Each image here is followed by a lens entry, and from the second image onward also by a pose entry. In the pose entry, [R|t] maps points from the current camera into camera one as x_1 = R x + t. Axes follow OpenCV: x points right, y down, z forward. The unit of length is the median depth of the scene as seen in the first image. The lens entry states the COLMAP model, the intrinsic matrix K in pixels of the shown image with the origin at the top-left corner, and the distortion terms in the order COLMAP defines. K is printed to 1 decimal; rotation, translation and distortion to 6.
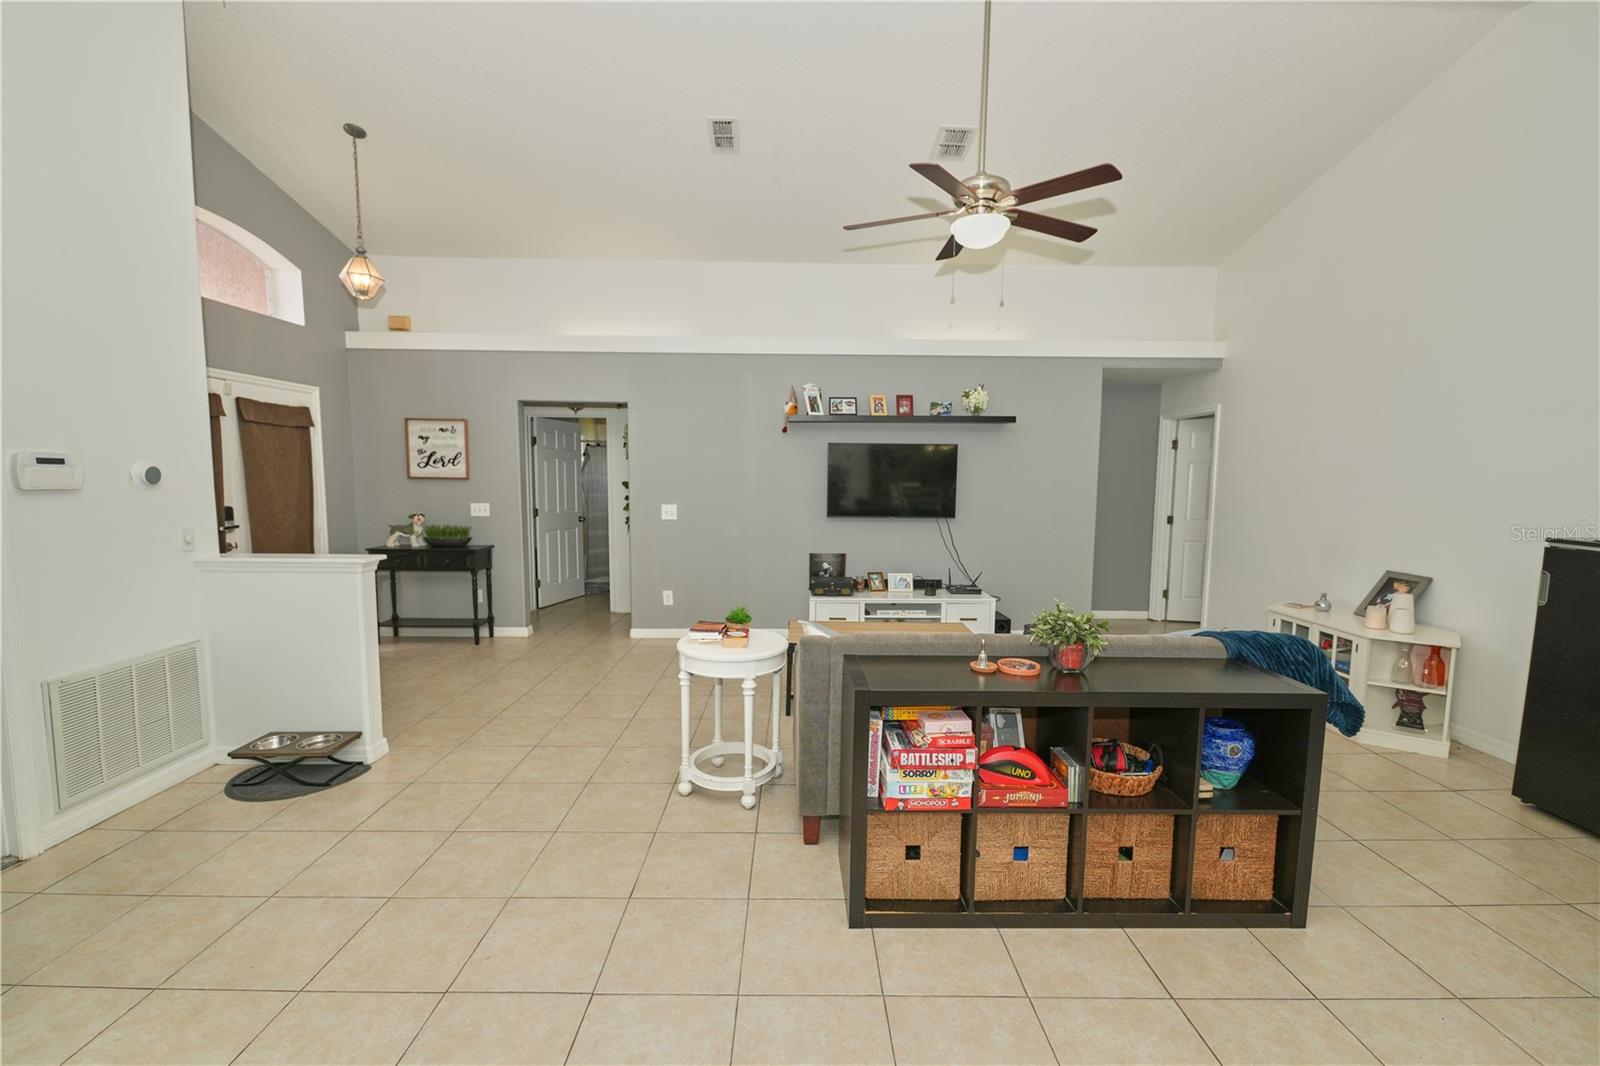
lens RADIAL K [[640.0, 0, 799.5], [0, 640.0, 536.5], [0, 0, 1]] dist [0.015290, -0.009682]
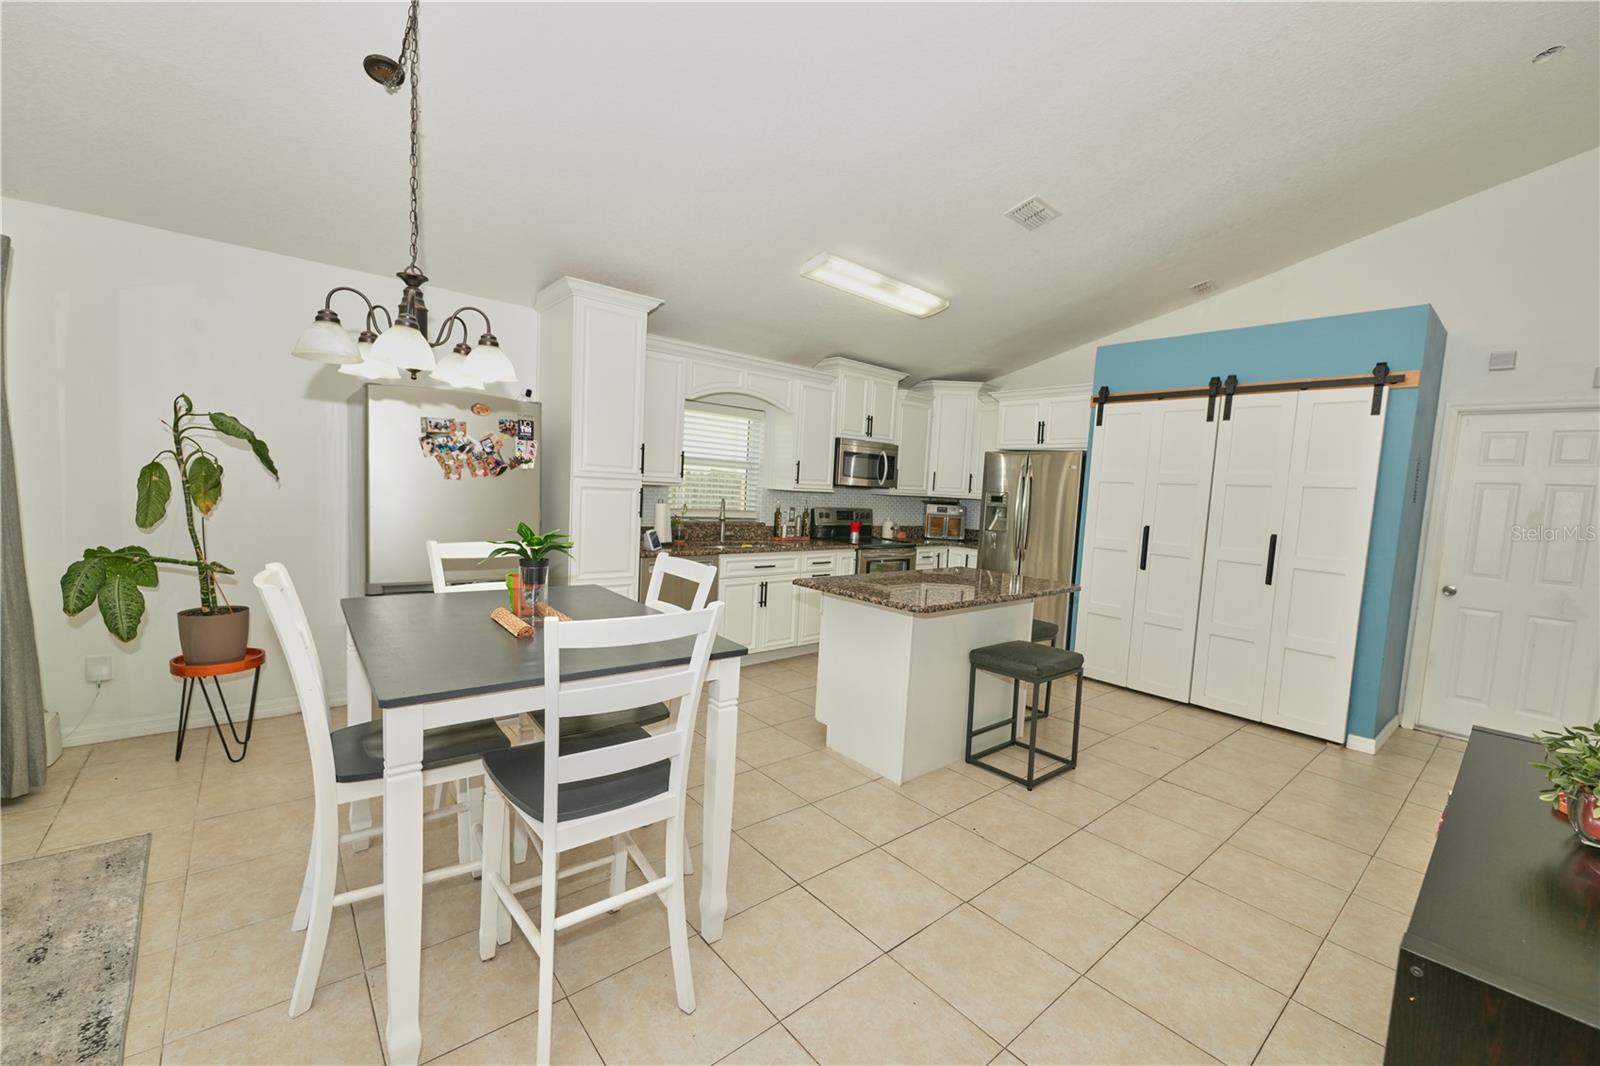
lens RADIAL K [[640.0, 0, 799.5], [0, 640.0, 536.5], [0, 0, 1]] dist [0.015290, -0.009682]
pose [[-0.769304, 0.001860, -0.638881, 0.527012], [-0.117130, 0.982636, 0.143902, -0.019536], [0.628055, 0.185536, -0.755727, 0.376868]]
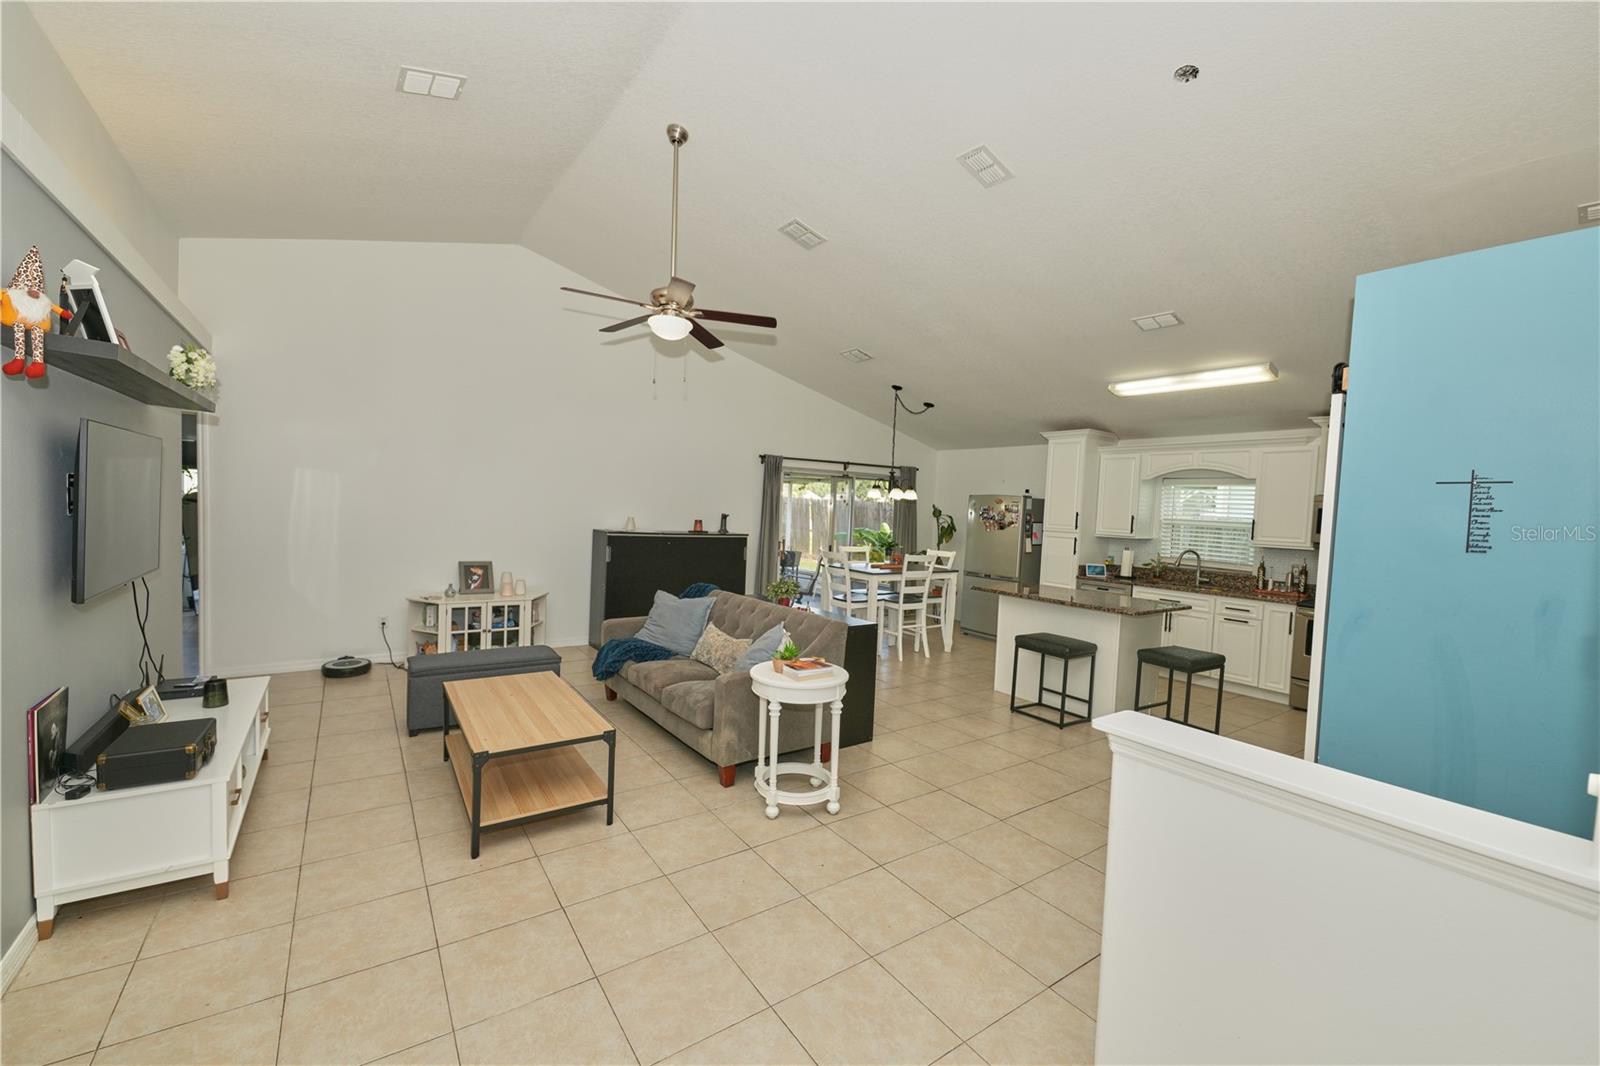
lens RADIAL K [[640.0, 0, 799.5], [0, 640.0, 536.5], [0, 0, 1]] dist [0.015290, -0.009682]
pose [[-0.563881, -0.072515, 0.822667, -0.540604], [0.029338, 0.993750, 0.107705, -0.102437], [-0.825335, 0.084868, -0.558229, 0.859315]]
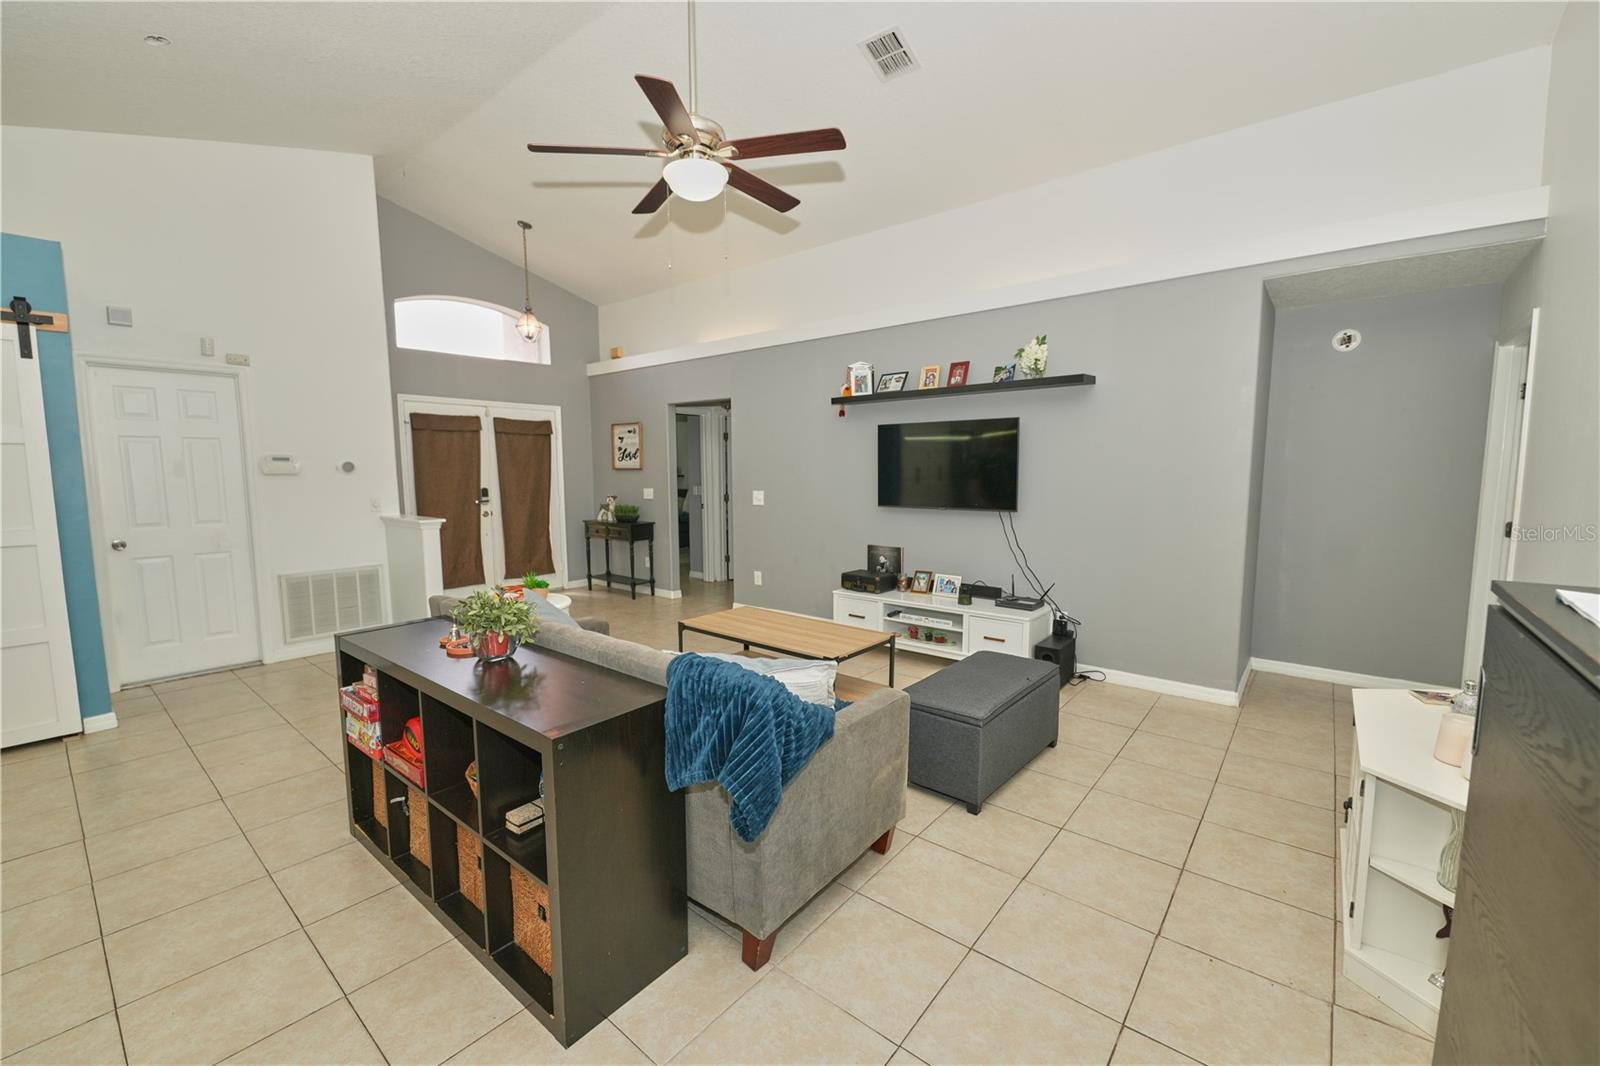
lens RADIAL K [[640.0, 0, 799.5], [0, 640.0, 536.5], [0, 0, 1]] dist [0.015290, -0.009682]
pose [[0.768951, 0.054743, -0.636960, 0.548567], [-0.048209, 0.998456, 0.027612, -0.006920], [0.637488, 0.009475, 0.770402, 0.226004]]
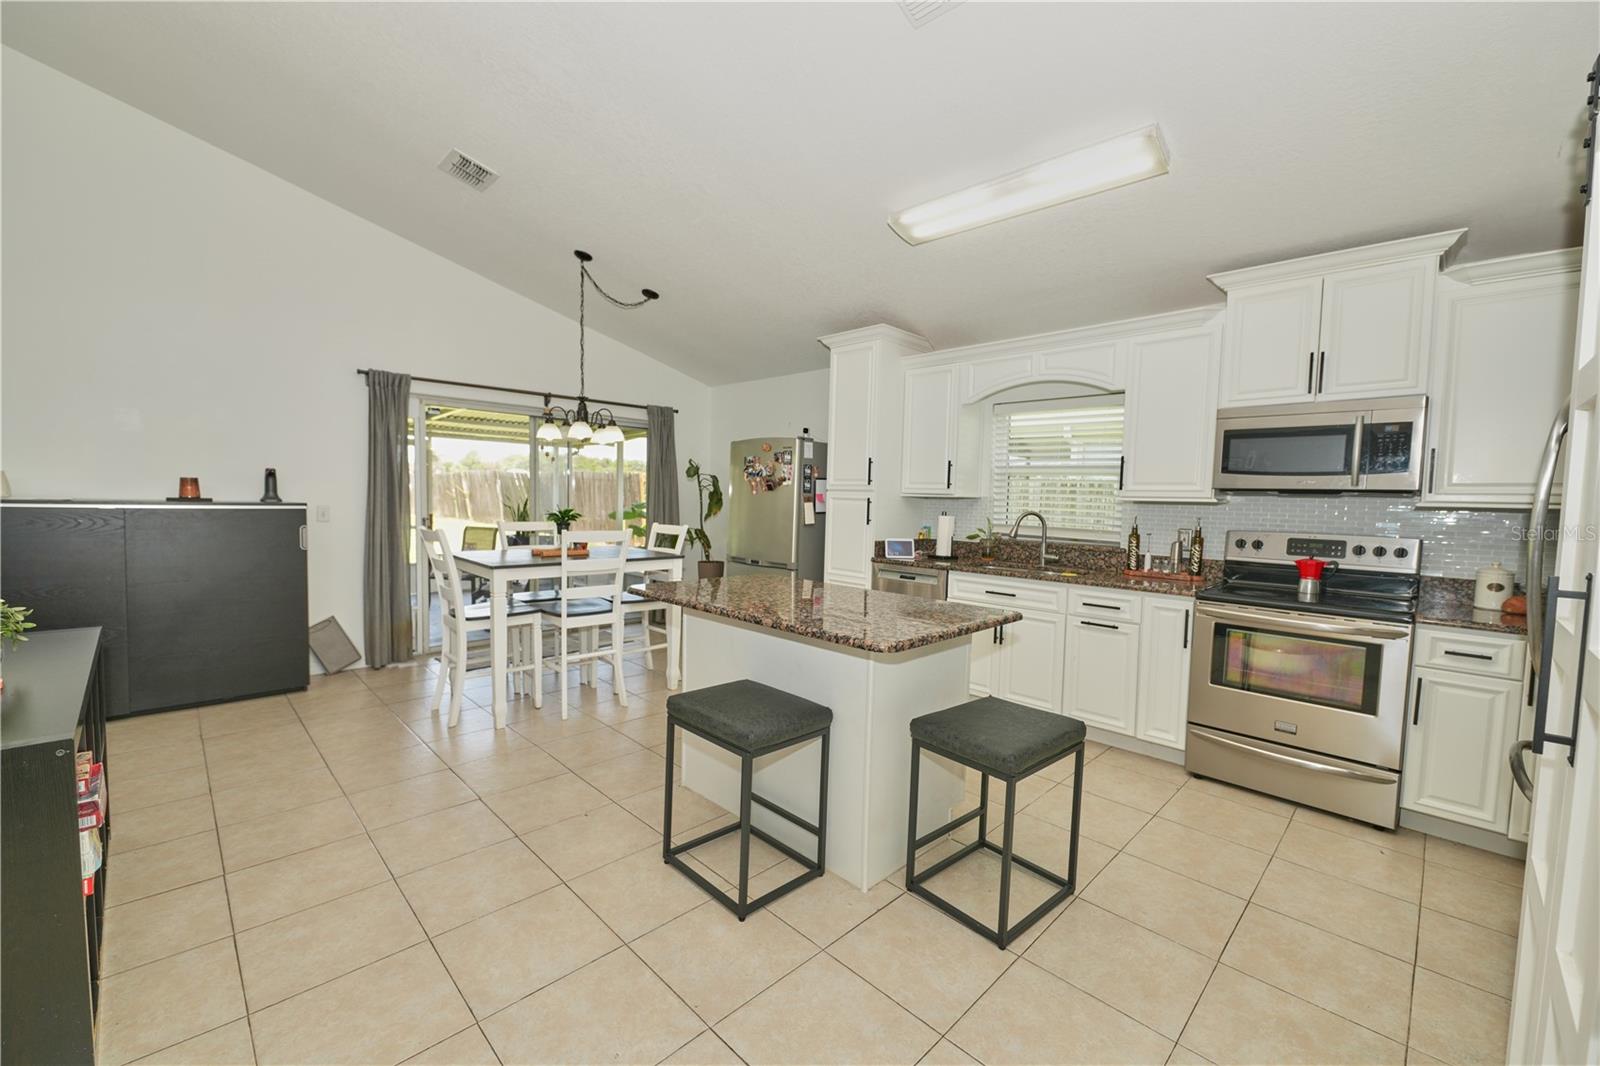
lens RADIAL K [[640.0, 0, 799.5], [0, 640.0, 536.5], [0, 0, 1]] dist [0.015290, -0.009682]
pose [[-0.698140, -0.072148, 0.712316, -0.323222], [0.034783, 0.990317, 0.134397, -0.010954], [-0.715115, 0.118604, -0.688871, 0.324320]]
